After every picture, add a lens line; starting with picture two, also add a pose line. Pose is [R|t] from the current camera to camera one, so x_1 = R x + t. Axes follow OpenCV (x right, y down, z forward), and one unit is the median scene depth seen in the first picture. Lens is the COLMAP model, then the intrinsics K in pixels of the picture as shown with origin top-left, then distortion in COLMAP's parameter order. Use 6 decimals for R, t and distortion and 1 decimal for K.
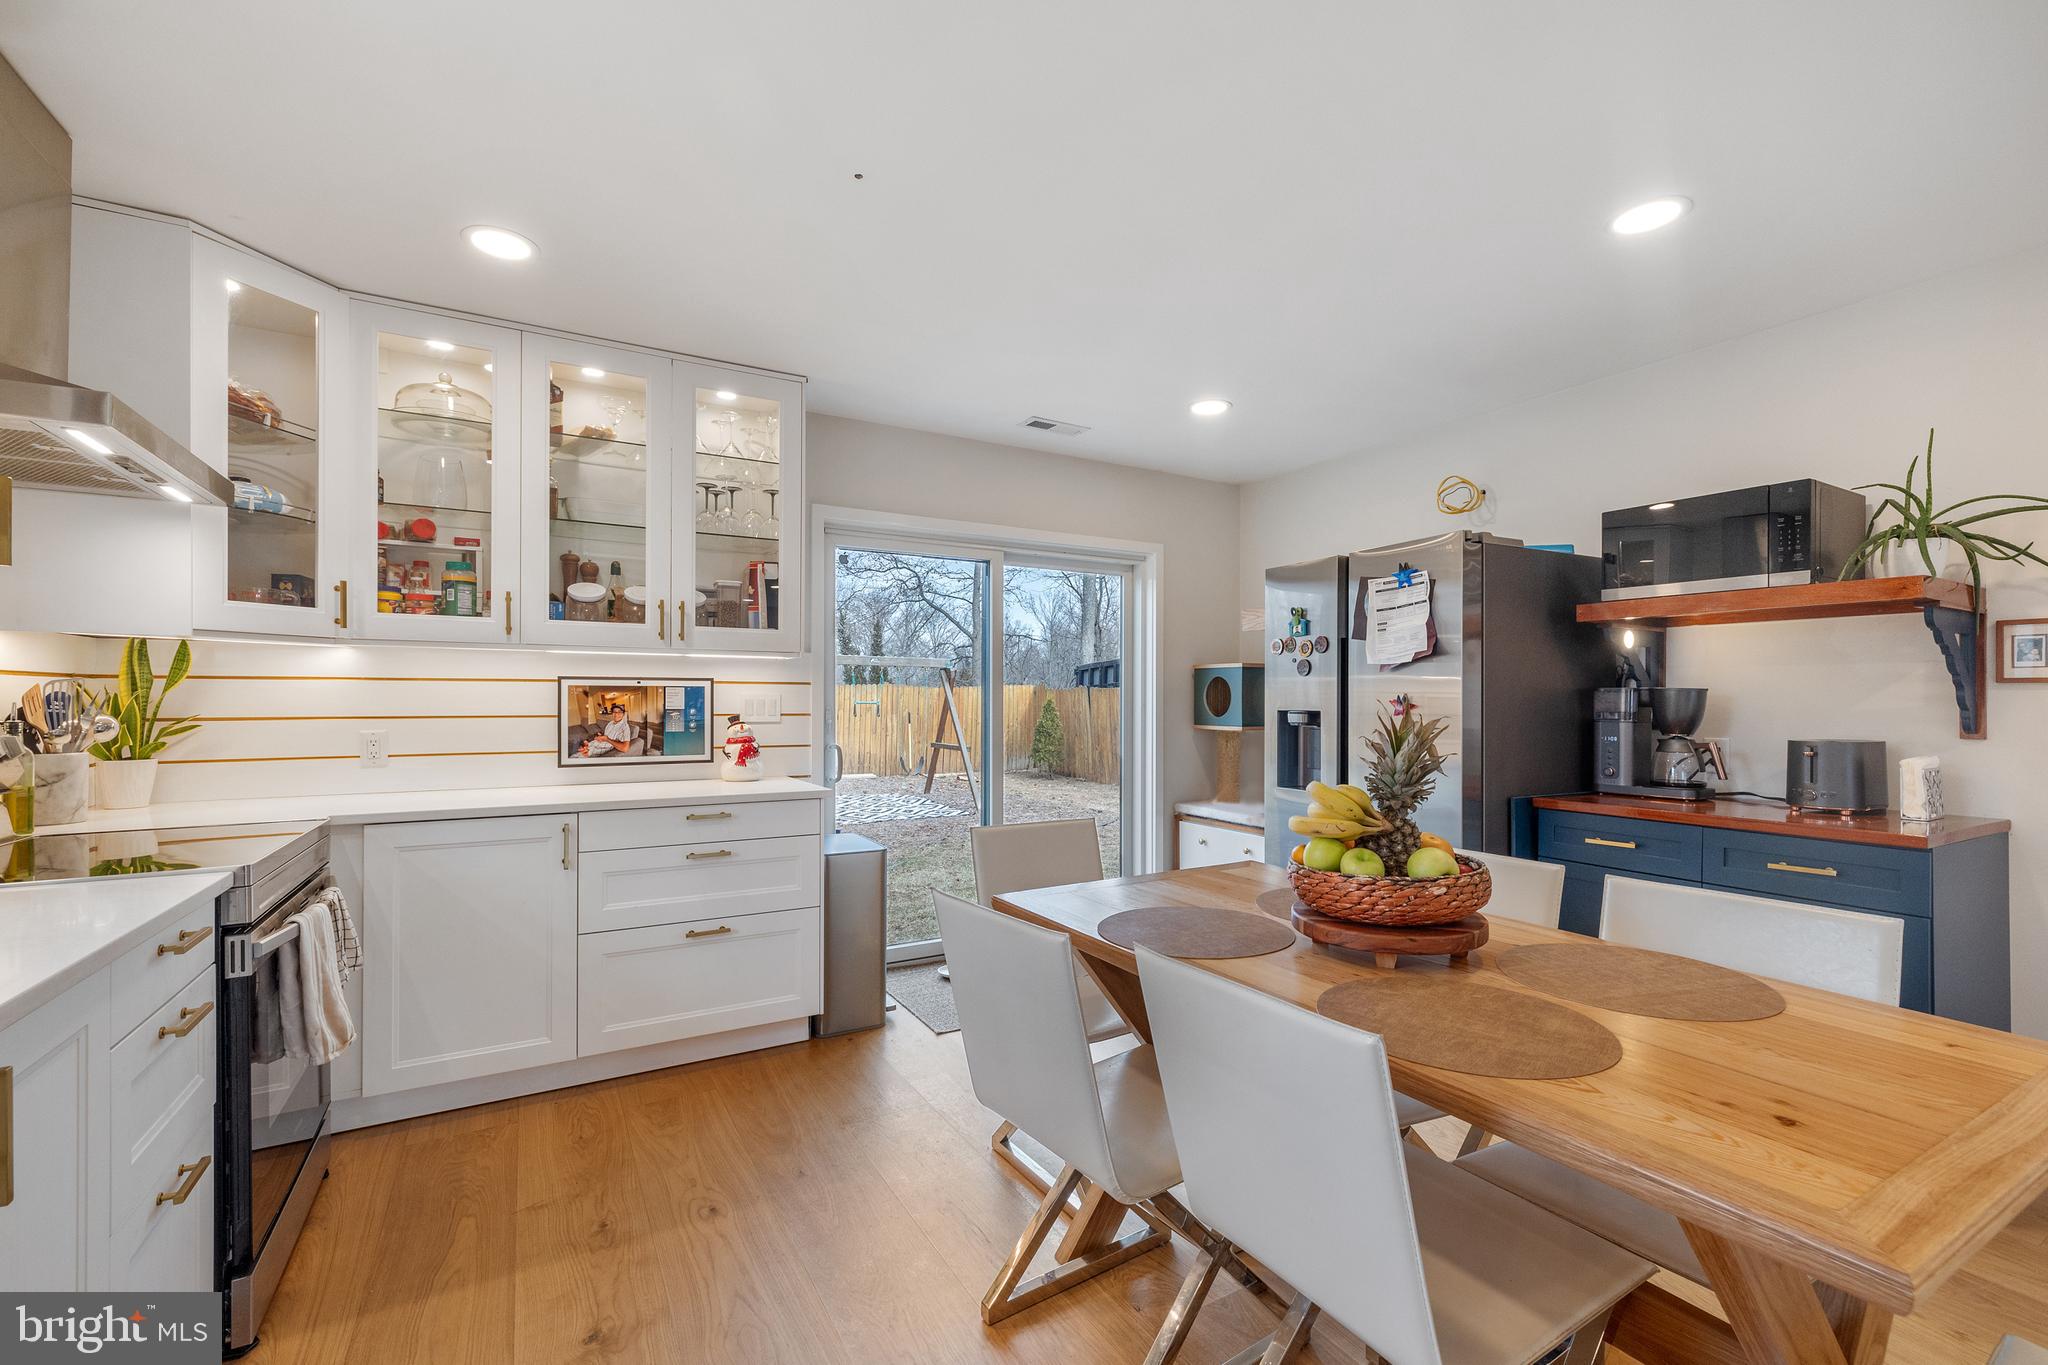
lens RADIAL K [[867.7, 0, 1025.4], [0, 867.7, 702.4], [0, 0, 1]] dist [0.000225, 0.000146]
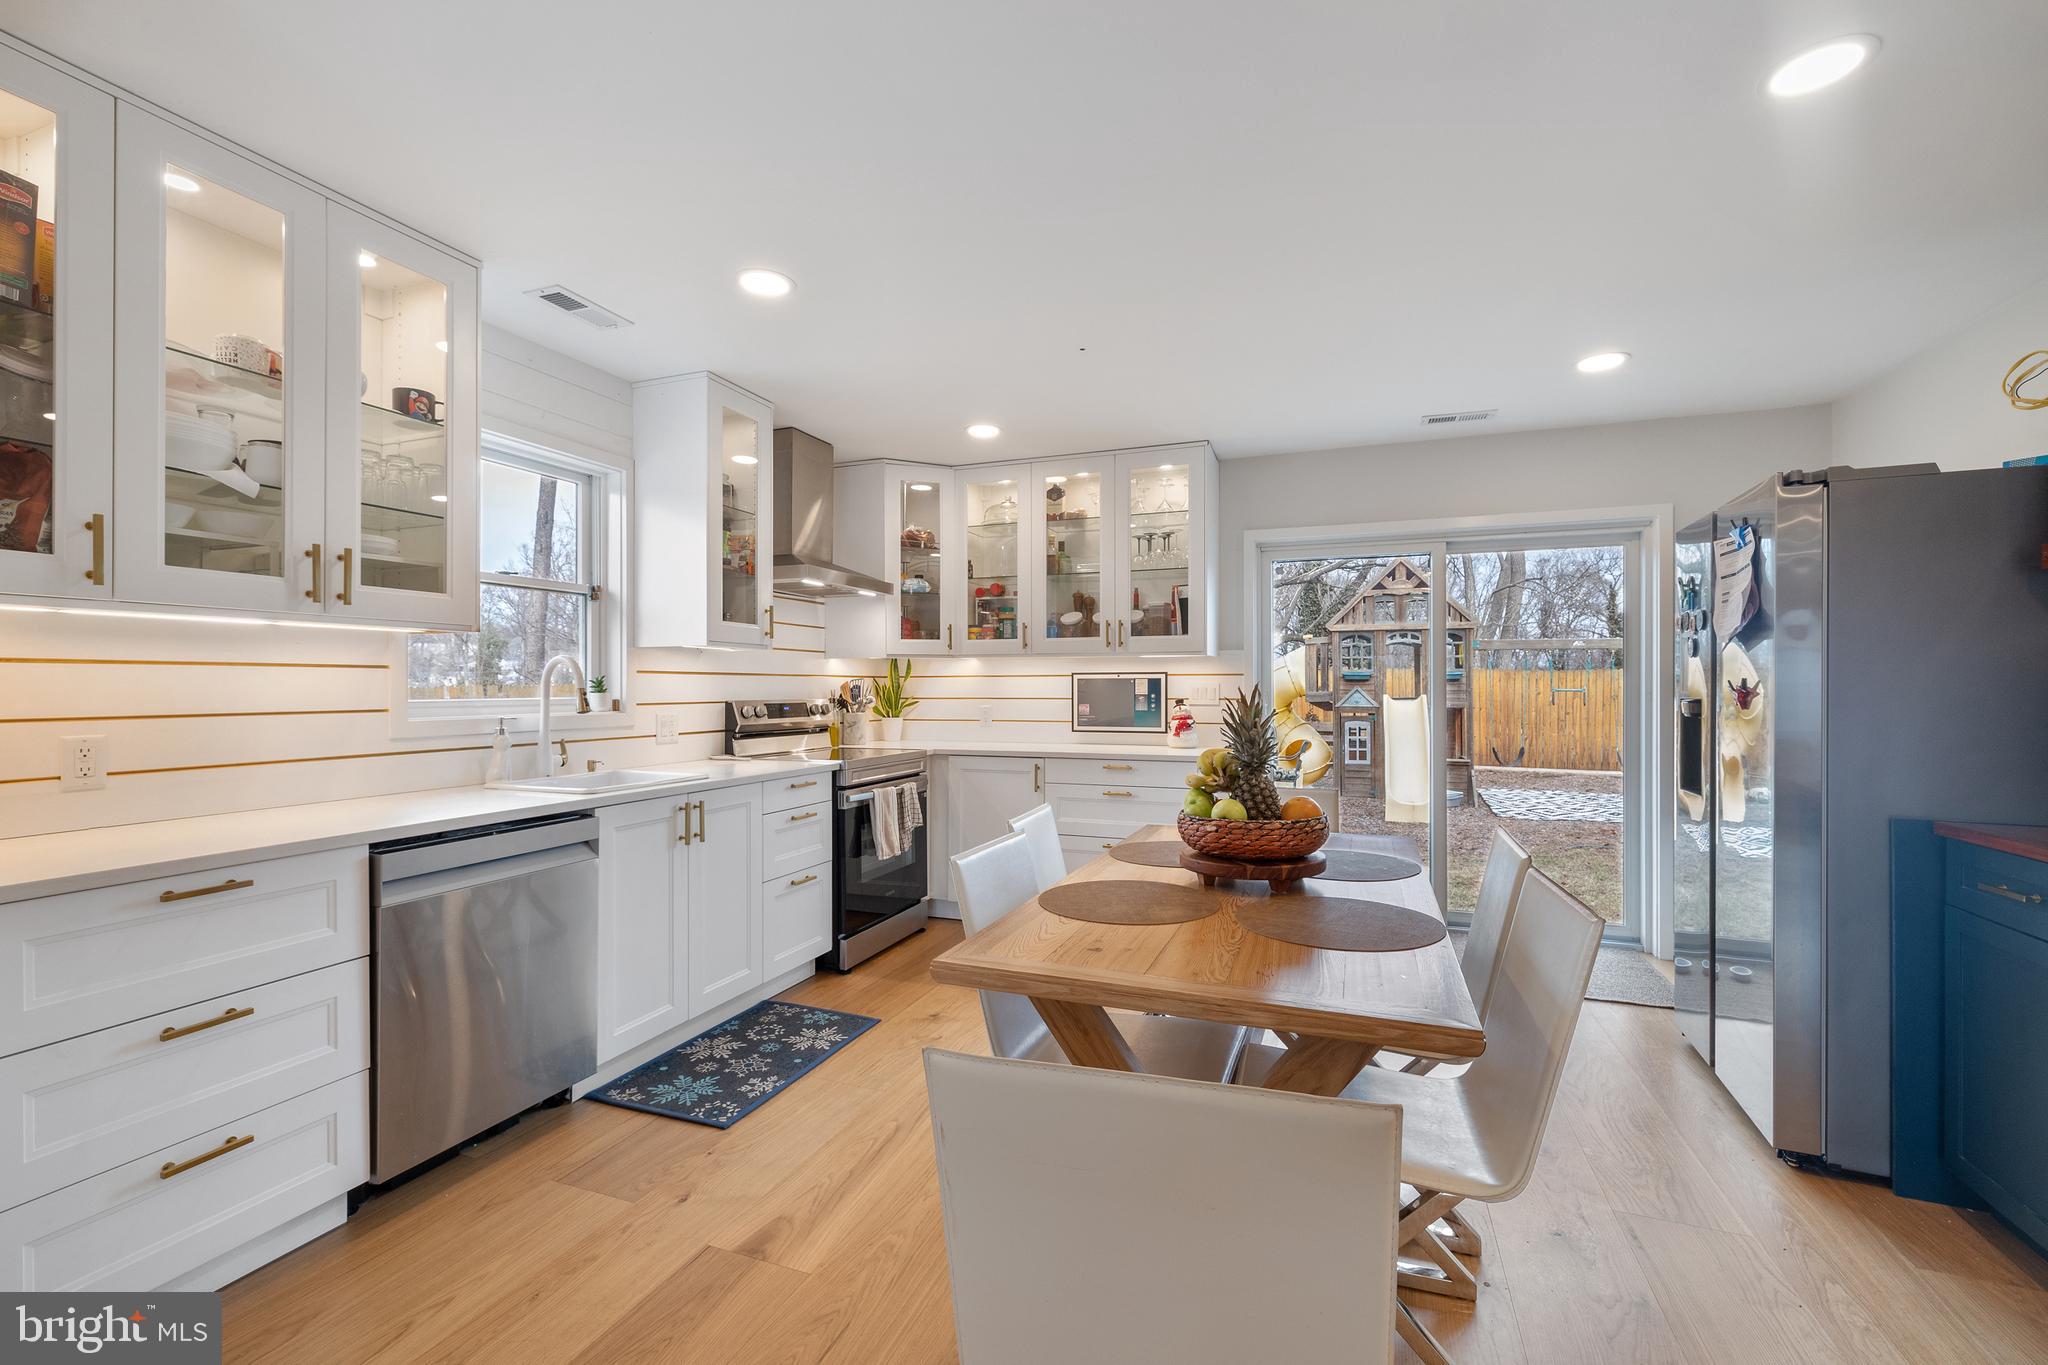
lens RADIAL K [[859.3, 0, 1024.0], [0, 859.3, 688.7], [0, 0, 1]] dist [-0.000263, 0.000200]
pose [[0.630276, -0.001342, -0.776370, 0.673468], [-0.000234, 0.999998, -0.001918, 0.001596], [0.776371, 0.001391, 0.630274, -0.034705]]
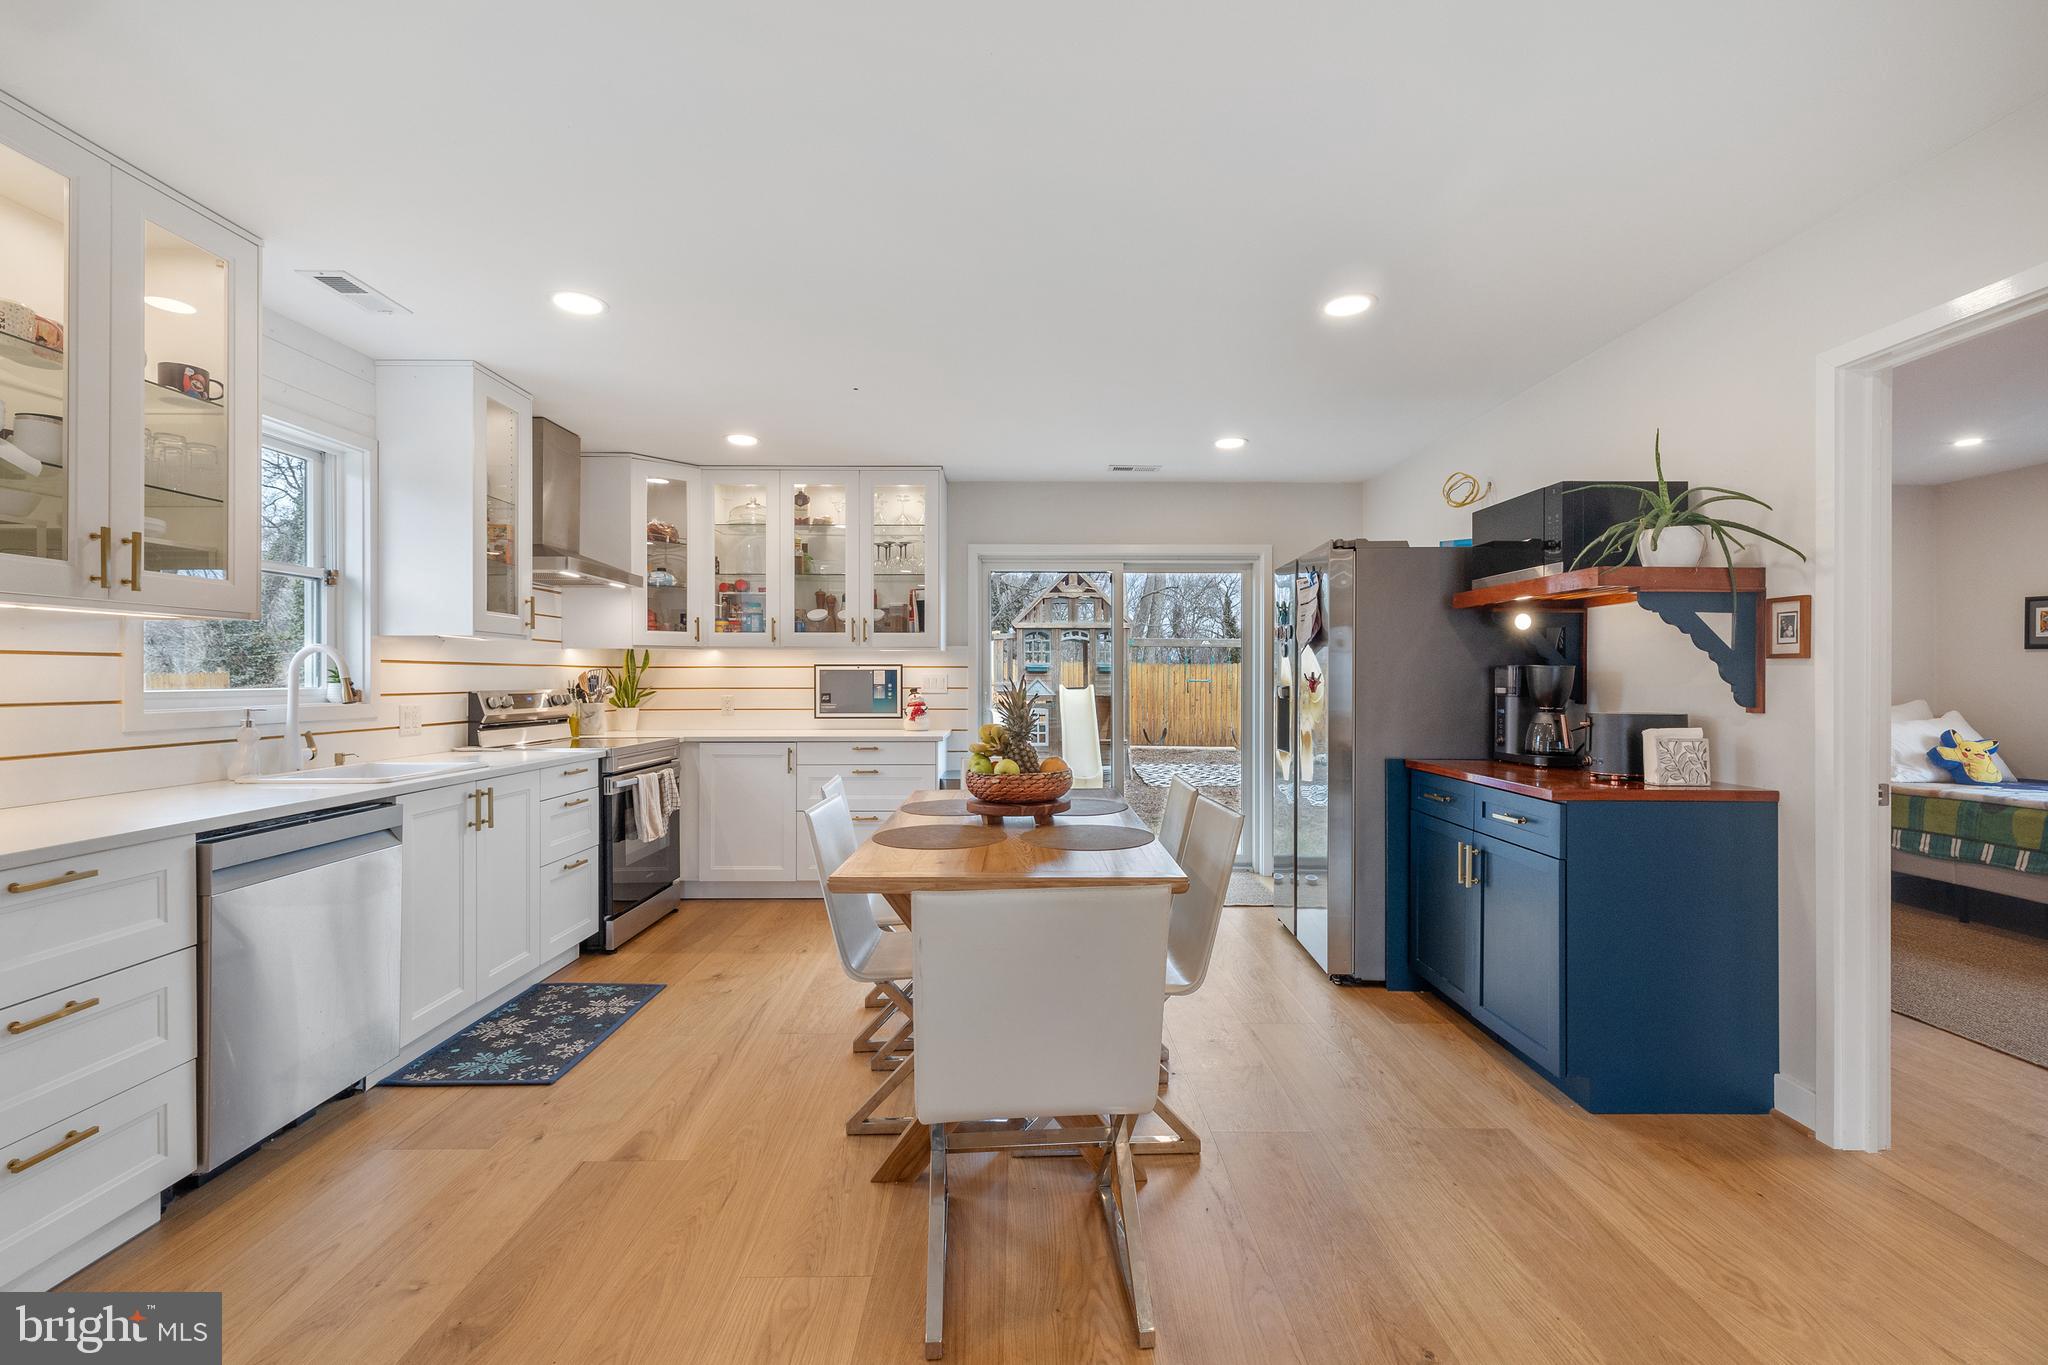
lens RADIAL K [[858.8, 0, 1024.0], [0, 858.8, 682.5], [0, 0, 1]] dist [0.000829, 0.000089]
pose [[0.868718, 0.000466, -0.495307, 0.724063], [0.000245, 0.999999, 0.001371, 0.003279], [0.495307, -0.001312, 0.868717, -0.278710]]
